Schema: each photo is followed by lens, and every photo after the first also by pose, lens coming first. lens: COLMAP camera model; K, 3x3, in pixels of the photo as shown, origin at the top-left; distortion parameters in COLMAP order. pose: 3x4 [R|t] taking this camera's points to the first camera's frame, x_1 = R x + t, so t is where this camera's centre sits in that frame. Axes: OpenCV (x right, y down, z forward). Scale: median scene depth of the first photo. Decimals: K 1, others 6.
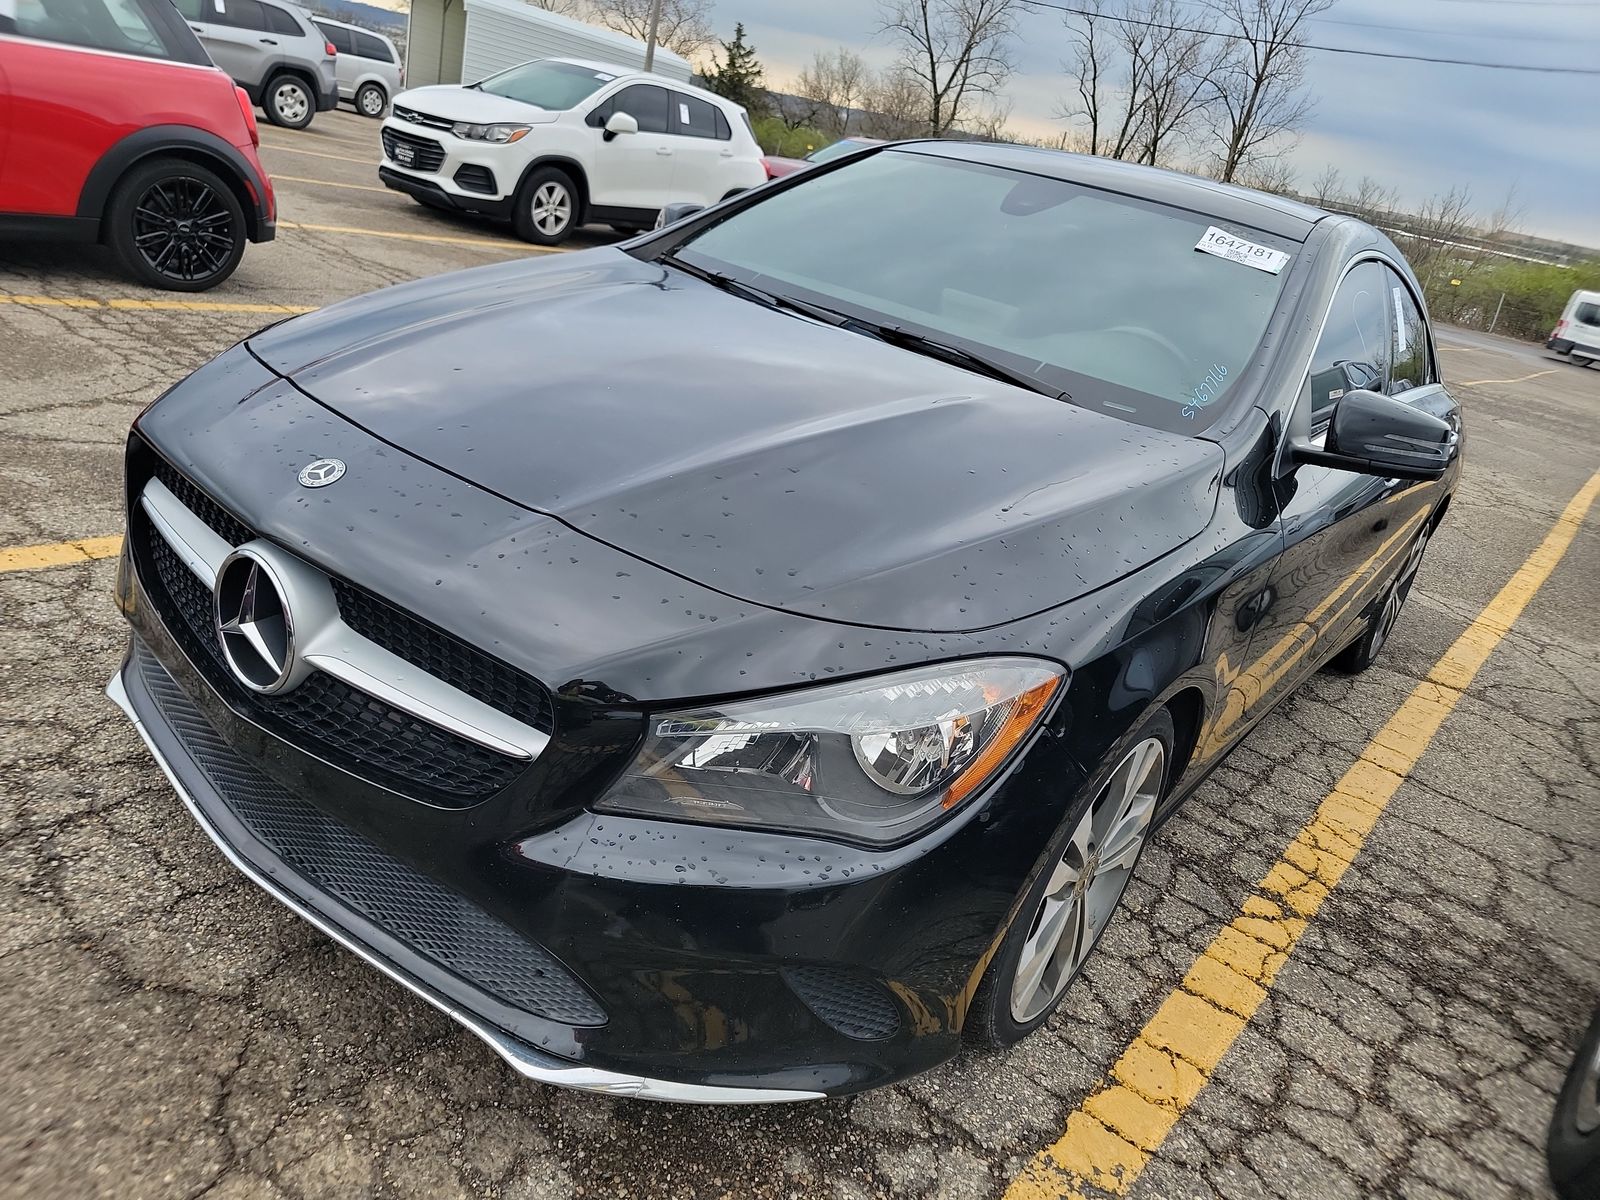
lens RADIAL K [[1089.2, 0, 798.4], [0, 1089.2, 598.0], [0, 0, 1]] dist [0.060976, -0.038819]
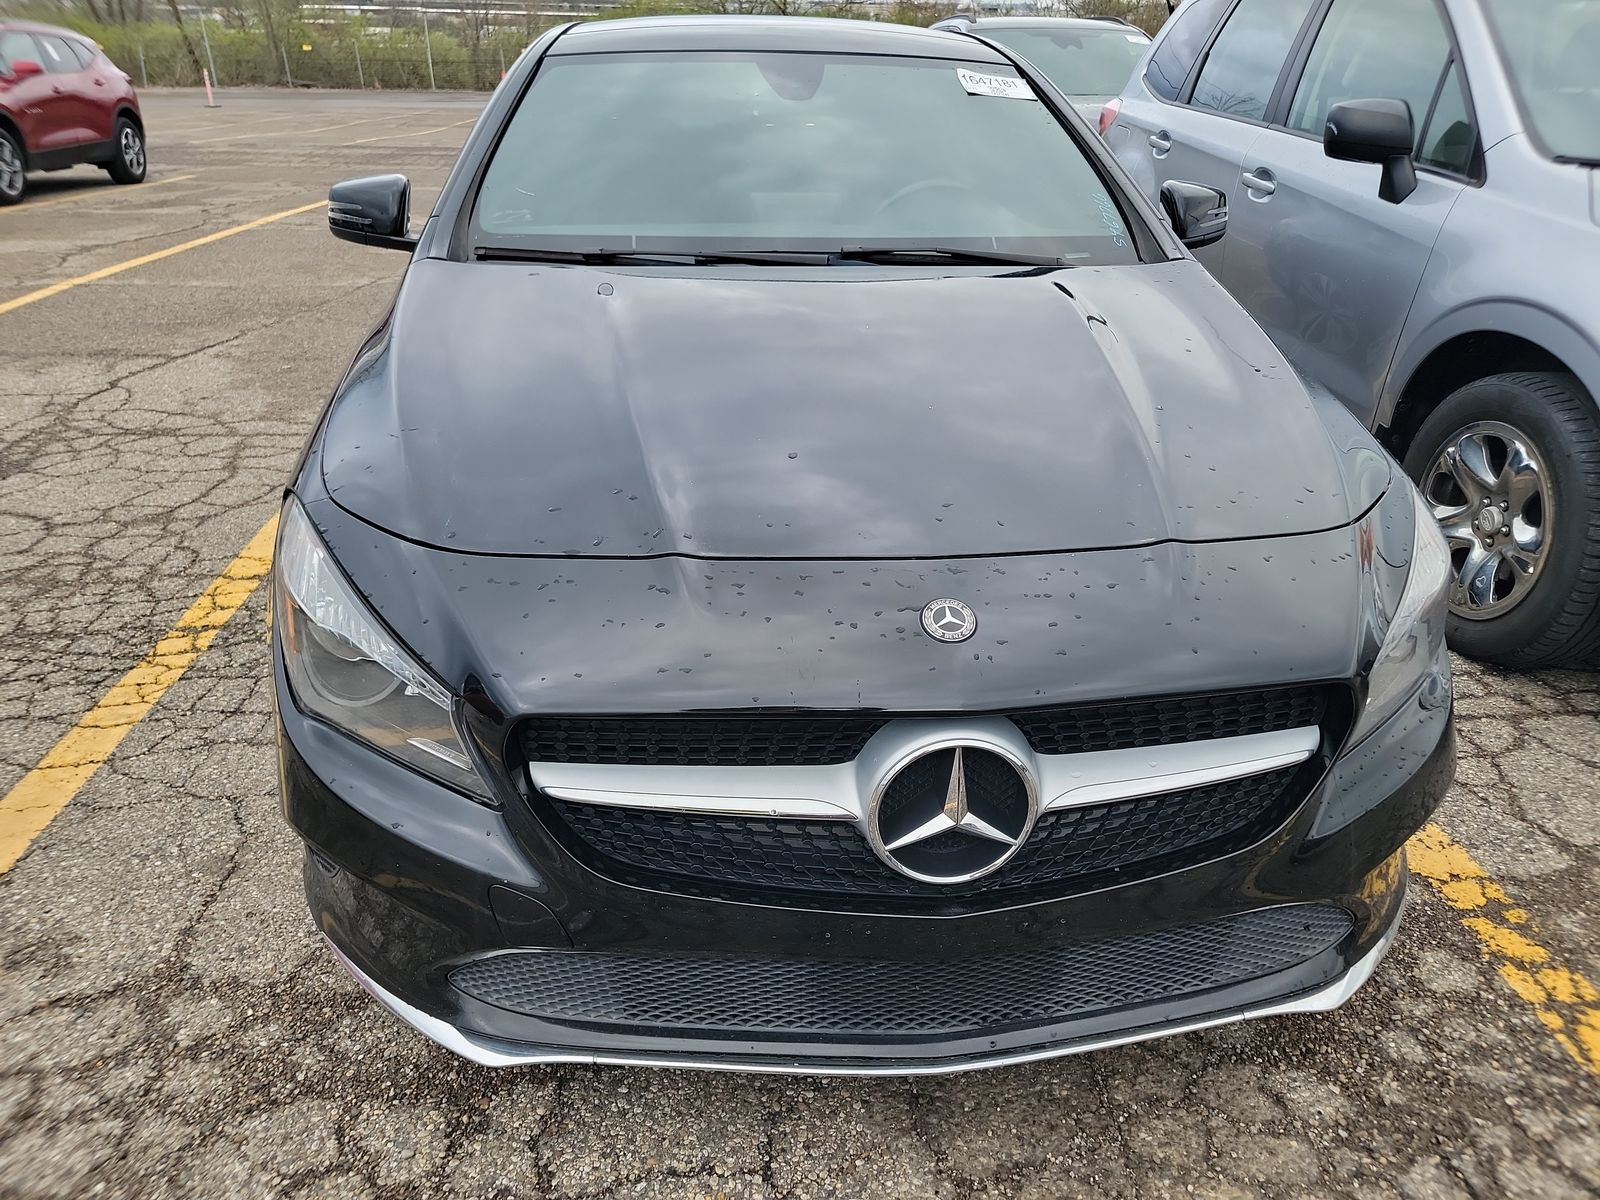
lens RADIAL K [[1089.2, 0, 799.0], [0, 1089.2, 600.6], [0, 0, 1]] dist [0.060976, -0.038819]
pose [[0.714141, -0.466439, 0.521955, -0.933890], [0.383009, 0.884500, 0.266389, -0.389339], [-0.585924, 0.009674, 0.810308, 0.384926]]
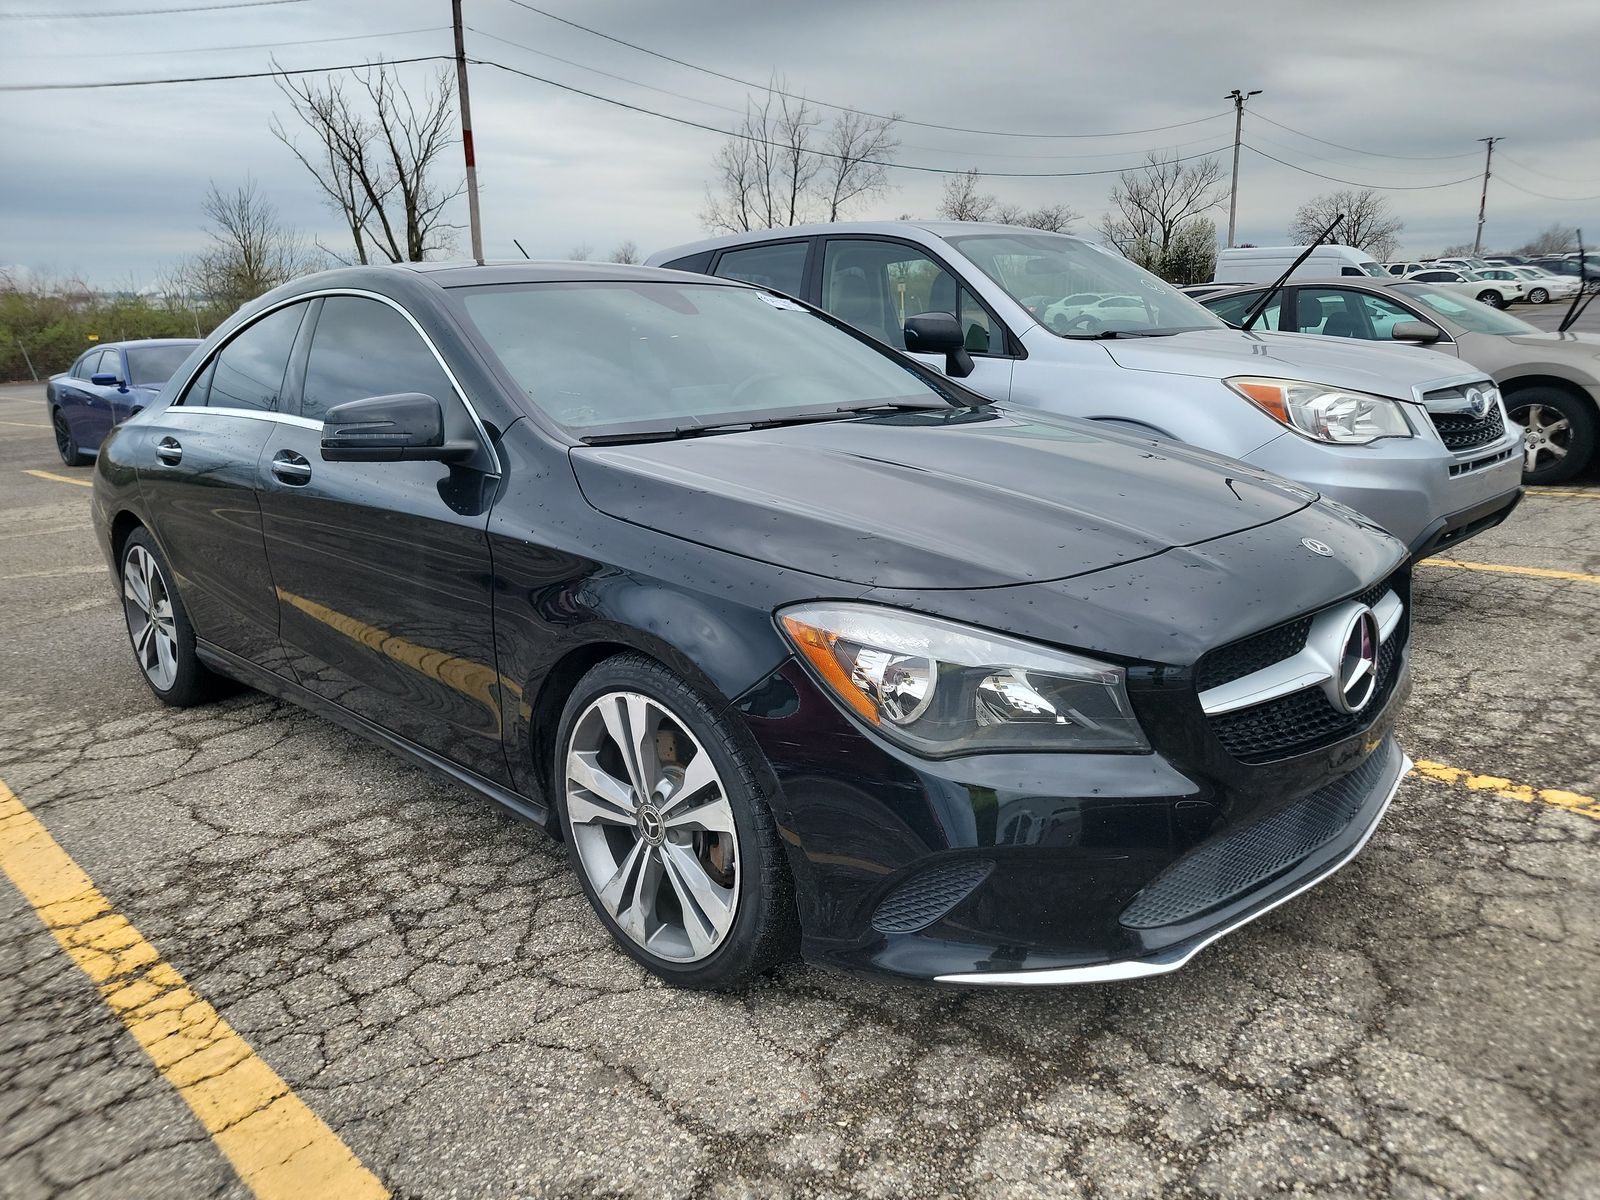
lens RADIAL K [[1089.2, 0, 806.2], [0, 1089.2, 600.3], [0, 0, 1]] dist [0.060976, -0.038819]
pose [[0.122228, -0.432080, 0.893514, -1.751513], [0.430033, 0.834426, 0.344680, -0.799391], [-0.894501, 0.342111, 0.287799, 1.184383]]
